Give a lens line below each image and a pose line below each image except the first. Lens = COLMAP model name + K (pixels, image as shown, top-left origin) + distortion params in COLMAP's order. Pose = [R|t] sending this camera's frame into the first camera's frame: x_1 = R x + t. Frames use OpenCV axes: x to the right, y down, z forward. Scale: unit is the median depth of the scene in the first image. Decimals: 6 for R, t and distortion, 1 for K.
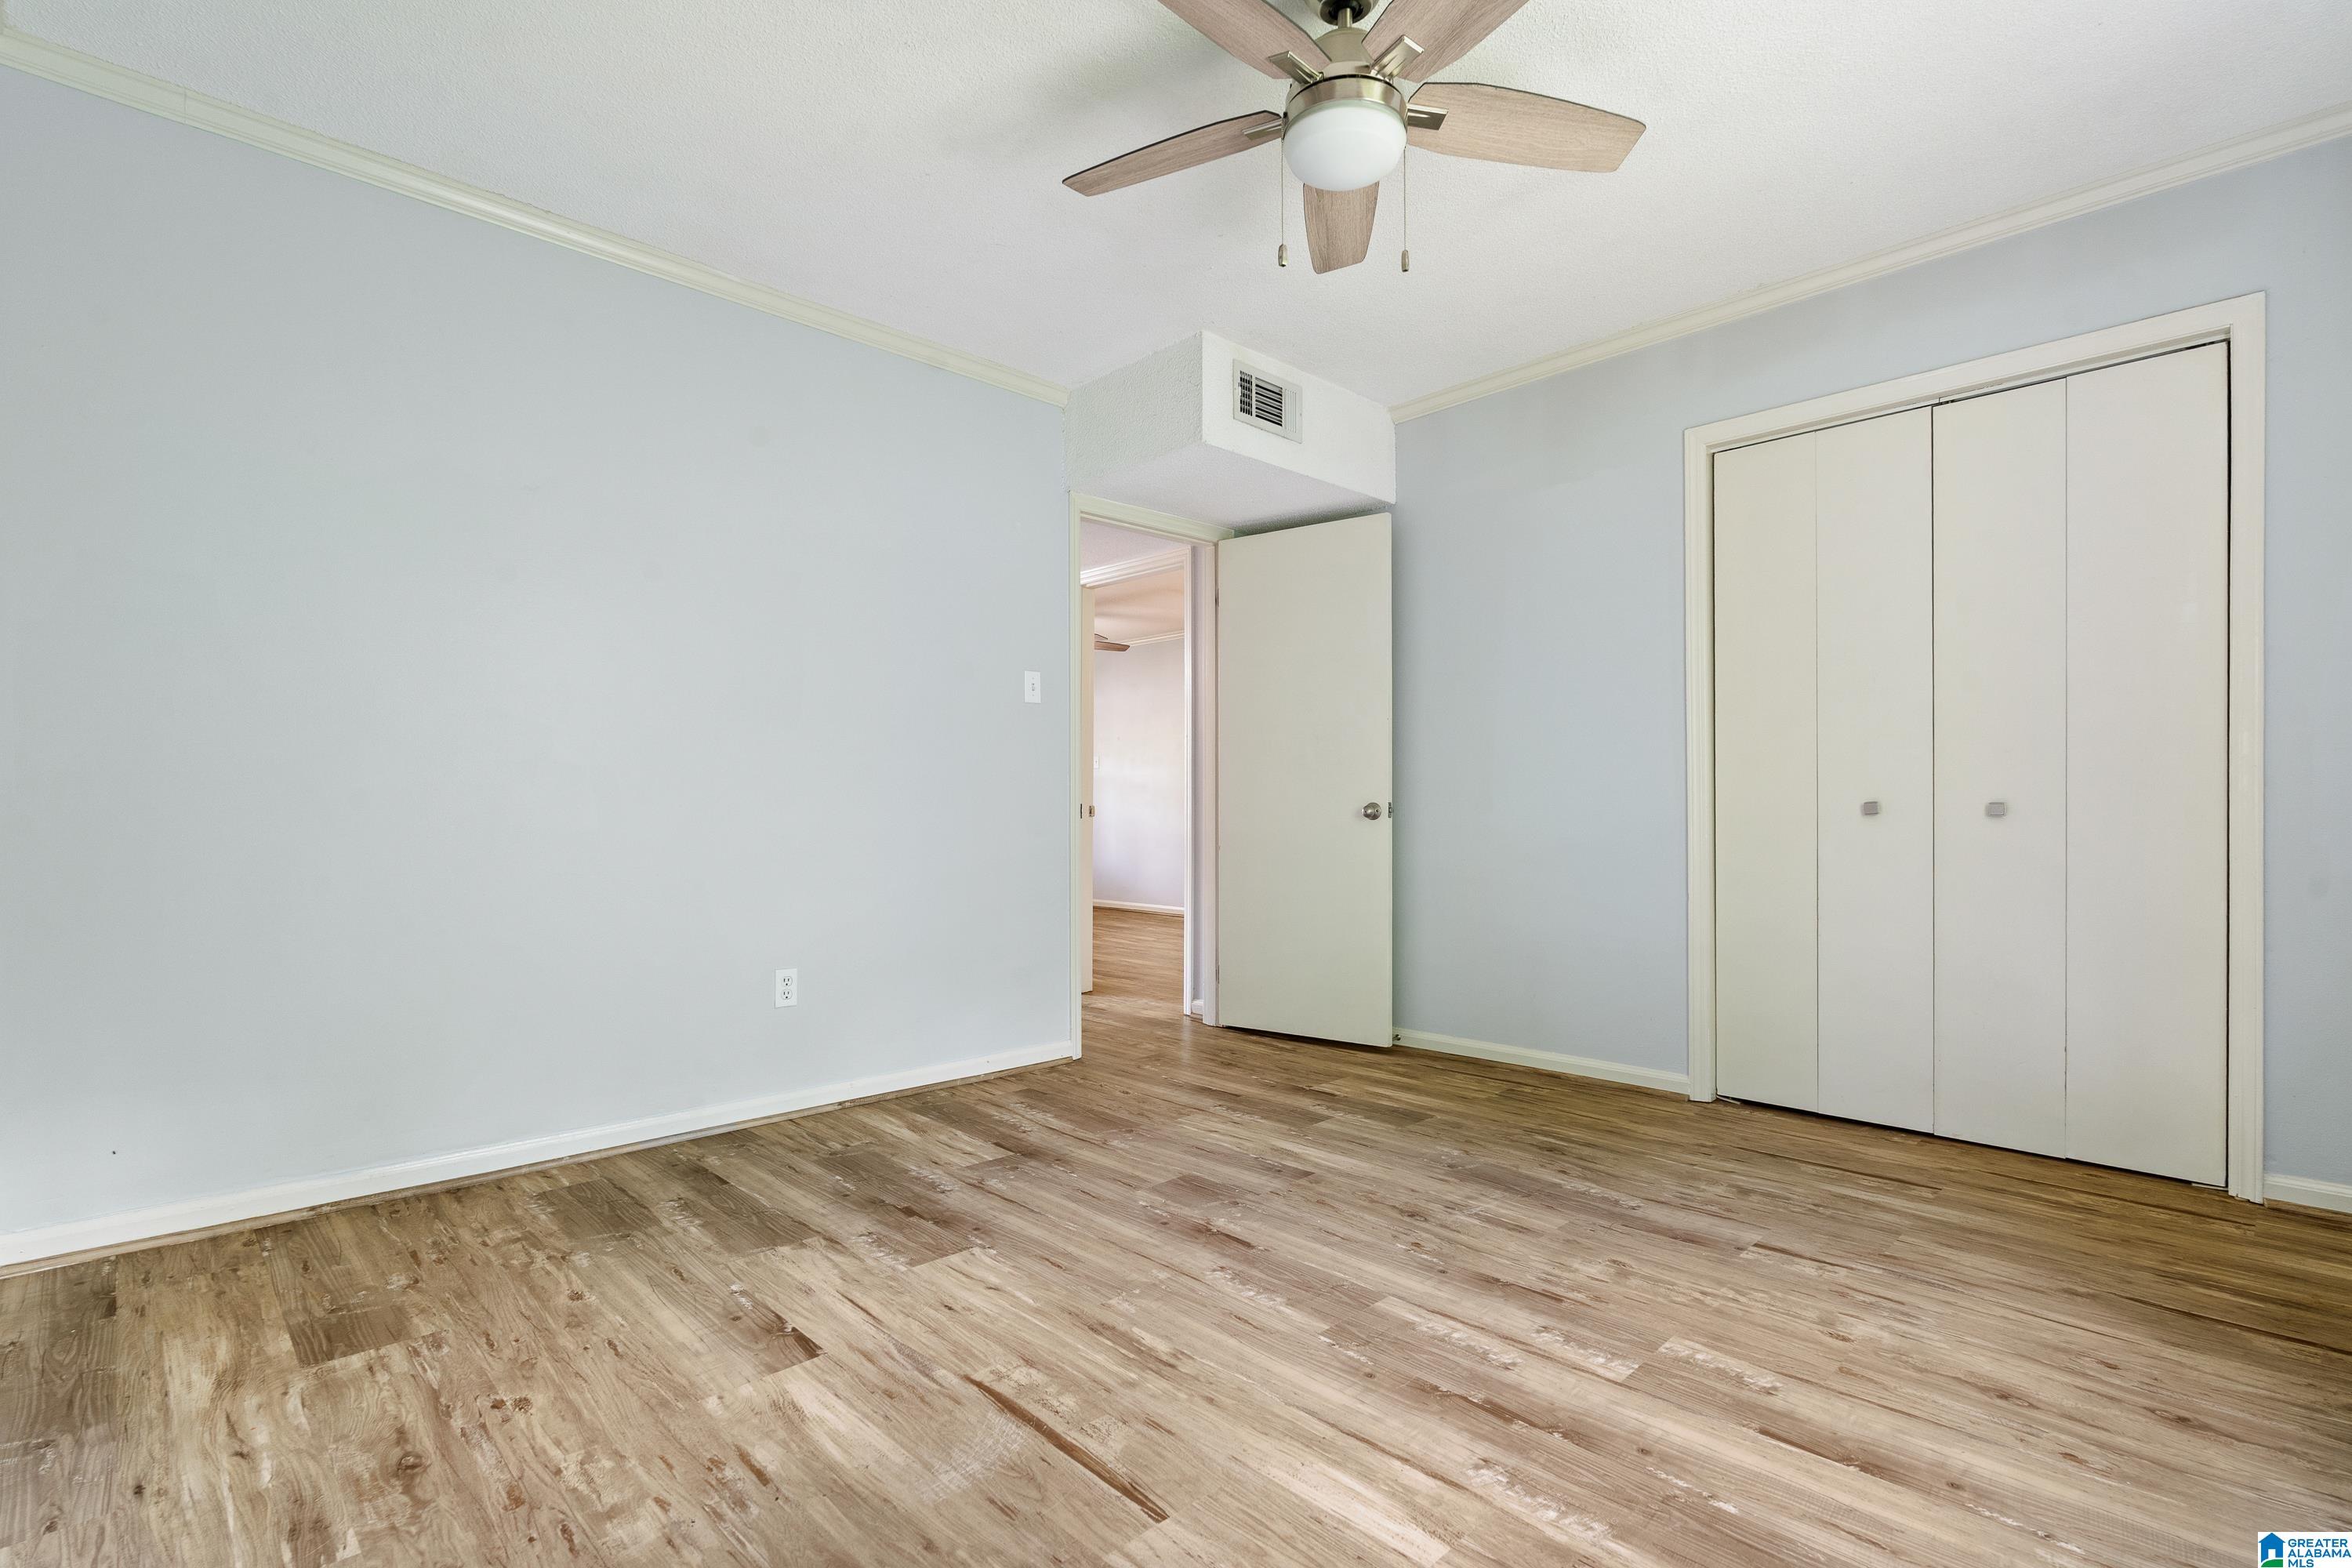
lens RADIAL K [[1140.6, 0, 1177.8], [0, 1140.6, 794.3], [0, 0, 1]] dist [0.000264, 0.000055]
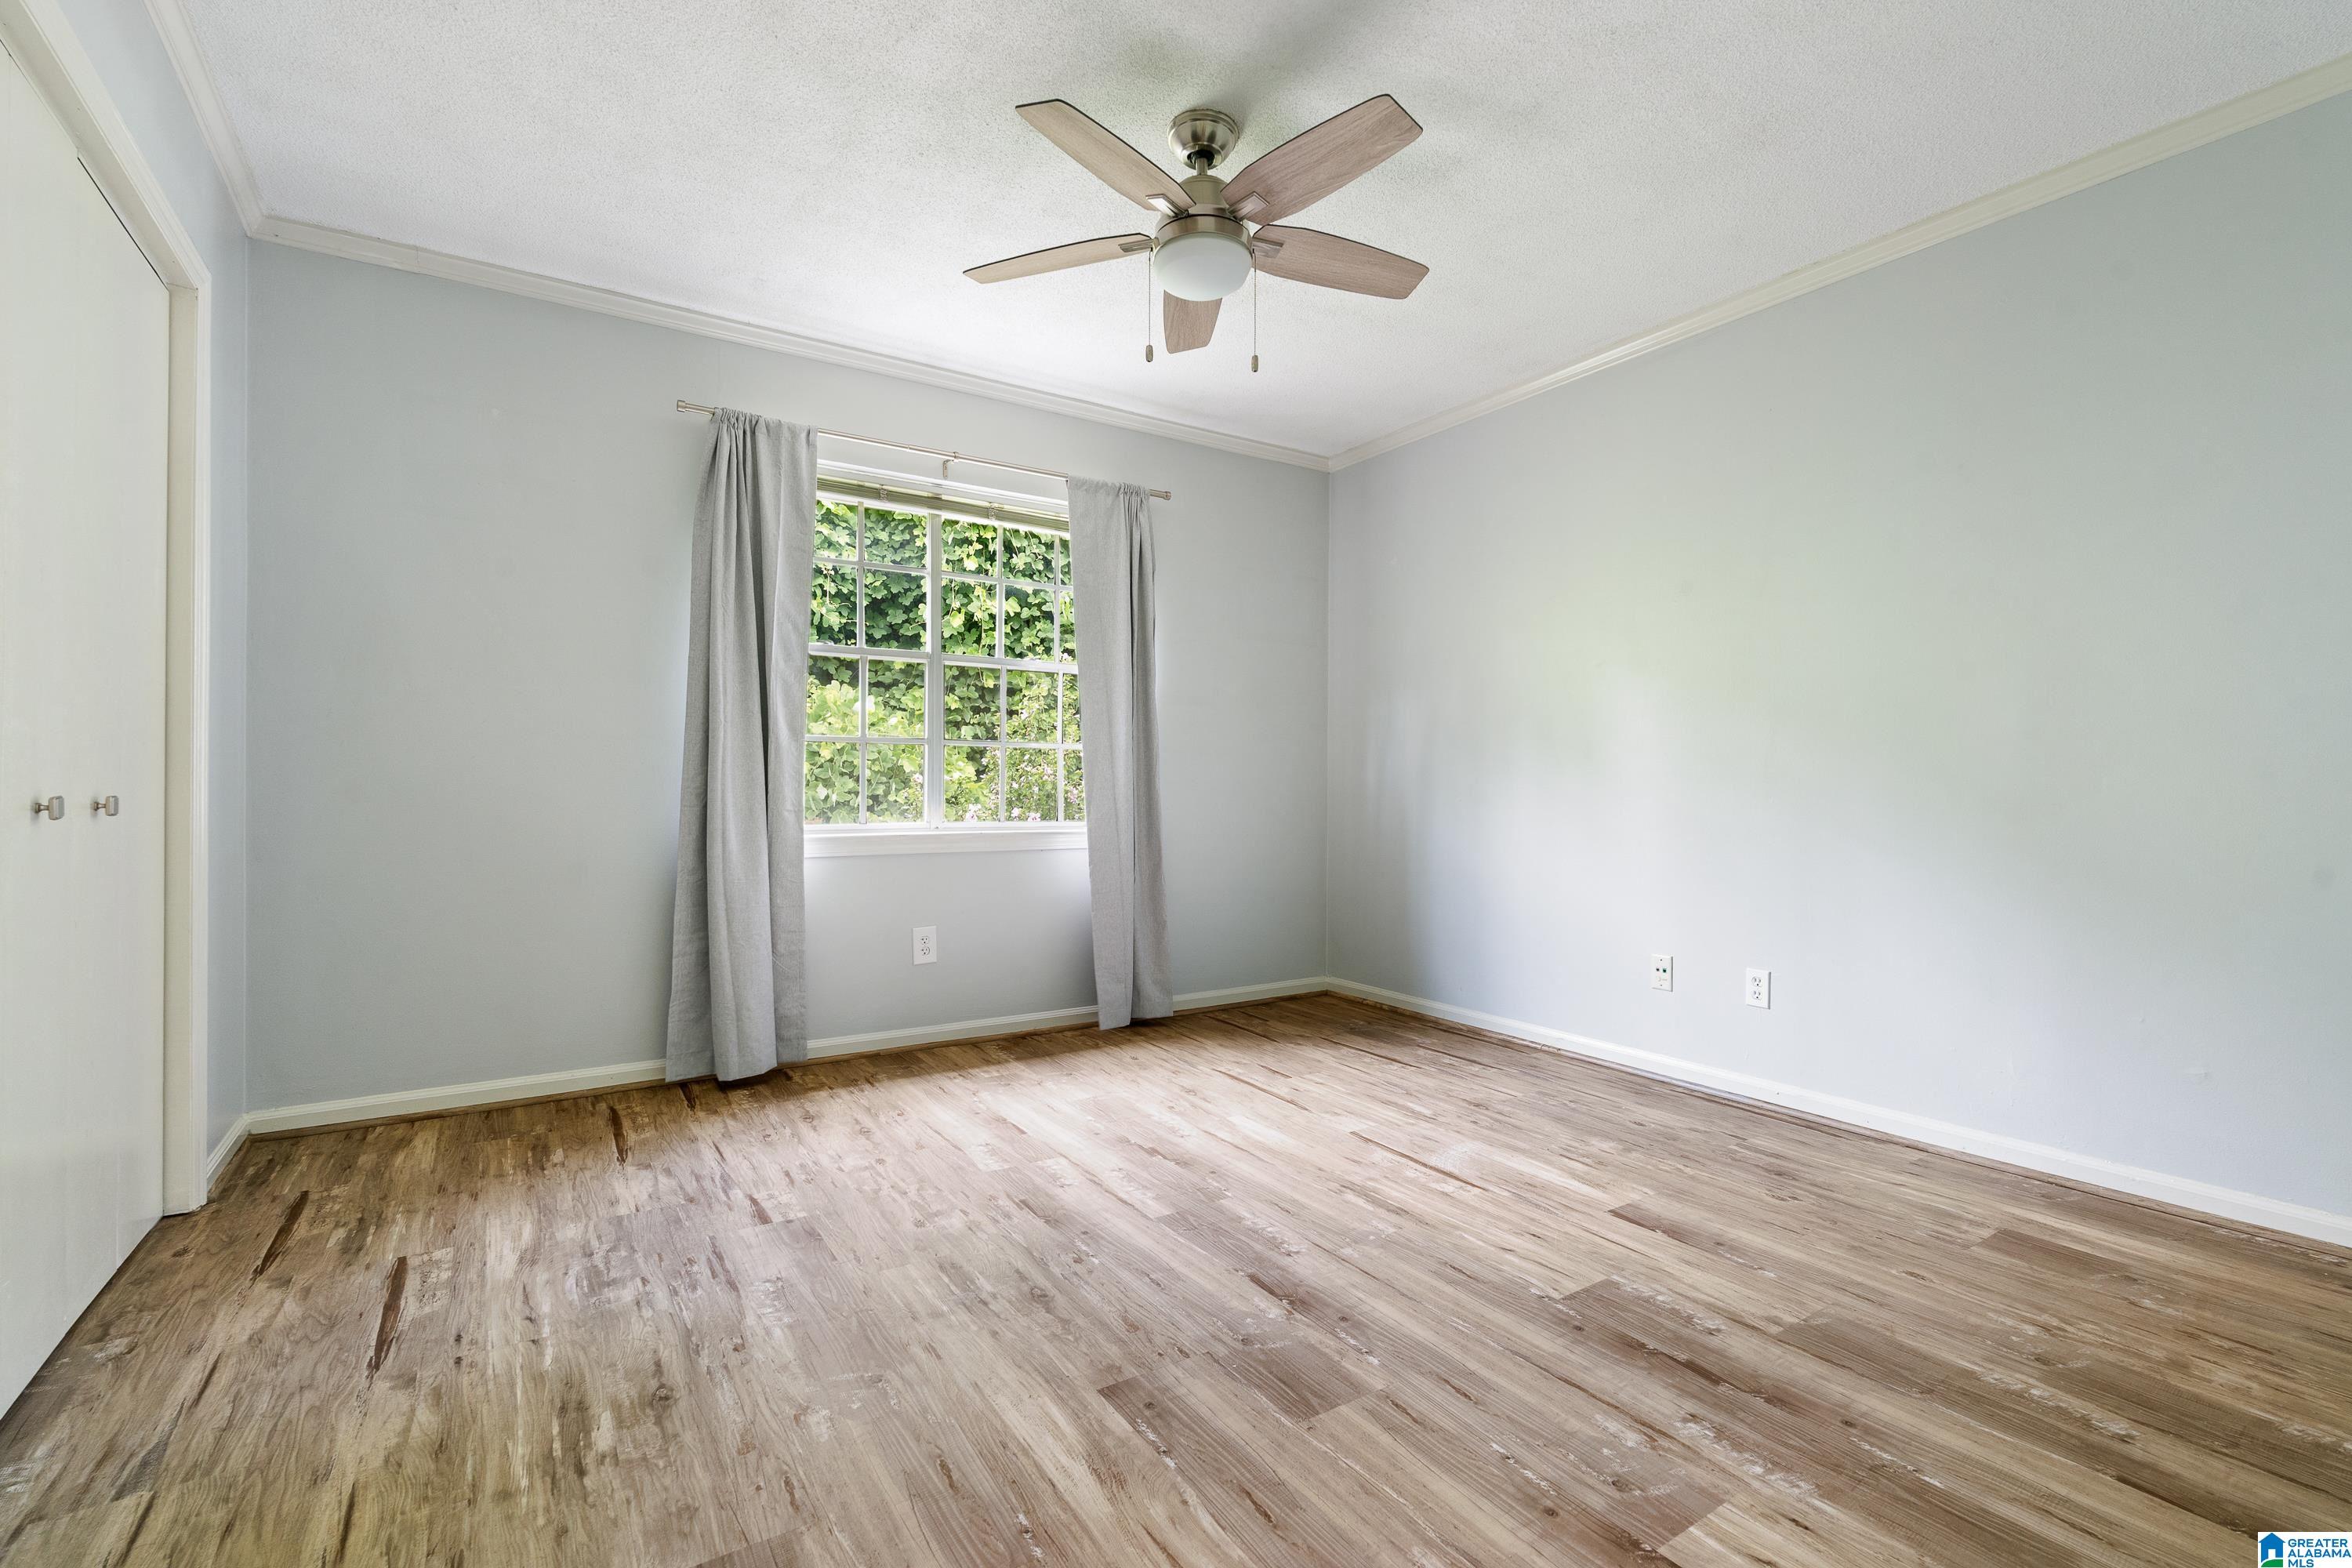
lens RADIAL K [[1052.4, 0, 1175.8], [0, 1052.4, 784.2], [0, 0, 1]] dist [-0.000056, -0.000103]
pose [[-0.982303, -0.005457, 0.187222, -0.035374], [-0.007997, 0.999886, -0.012812, 0.006581], [-0.187130, -0.014083, -0.982234, 1.930157]]
